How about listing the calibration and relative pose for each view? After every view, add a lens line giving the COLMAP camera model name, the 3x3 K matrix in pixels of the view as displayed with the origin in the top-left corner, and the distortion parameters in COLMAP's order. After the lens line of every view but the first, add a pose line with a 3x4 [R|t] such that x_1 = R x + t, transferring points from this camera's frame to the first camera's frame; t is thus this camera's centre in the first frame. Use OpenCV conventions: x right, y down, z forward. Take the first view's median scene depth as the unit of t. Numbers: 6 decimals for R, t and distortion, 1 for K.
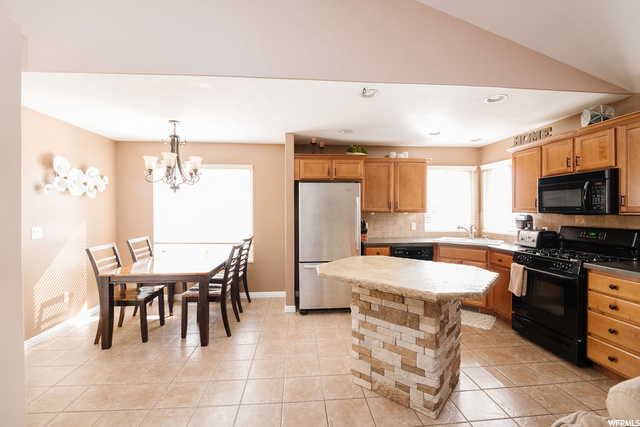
lens RADIAL K [[270.5, 0, 320.0], [0, 270.5, 213.5], [0, 0, 1]] dist [0.001723, -0.009253]
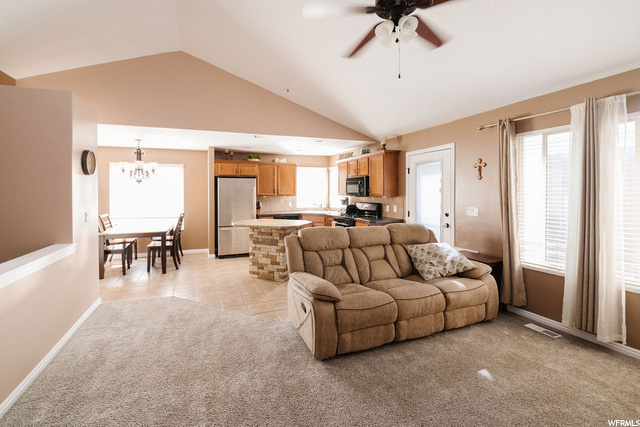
lens RADIAL K [[265.5, 0, 288.2], [0, 265.5, 193.6], [0, 0, 1]] dist [-0.025055, -0.000124]
pose [[0.971008, -0.002174, 0.239038, -0.056744], [0.004947, 0.999927, -0.011003, 0.000657], [-0.238997, 0.011866, 0.970948, -0.758654]]
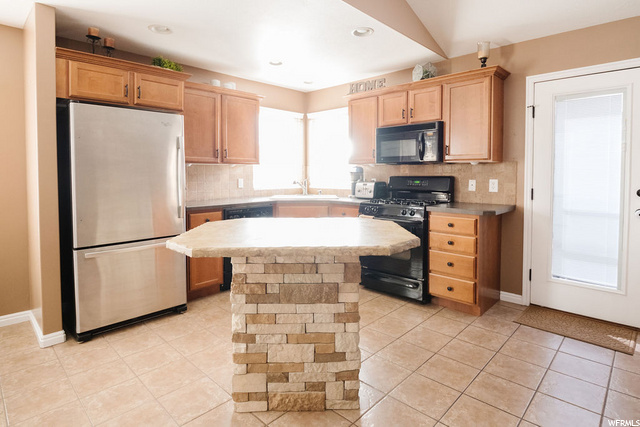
lens RADIAL K [[342.1, 0, 316.5], [0, 342.1, 184.4], [0, 0, 1]] dist [-0.004350, -0.002176]
pose [[0.756061, -0.021039, 0.654163, -0.180266], [0.007382, 0.999694, 0.023620, 0.044416], [-0.654460, -0.013030, 0.755985, 0.188662]]
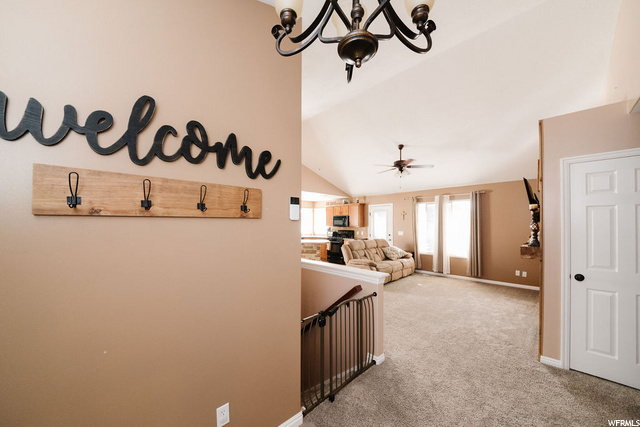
lens RADIAL K [[222.7, 0, 321.4], [0, 222.7, 222.8], [0, 0, 1]] dist [0.000498, 0.000052]
pose [[0.771449, 0.005964, 0.636263, -1.104270], [0.003620, 0.999899, -0.013762, -0.008750], [-0.636281, 0.012920, 0.771349, -1.091779]]
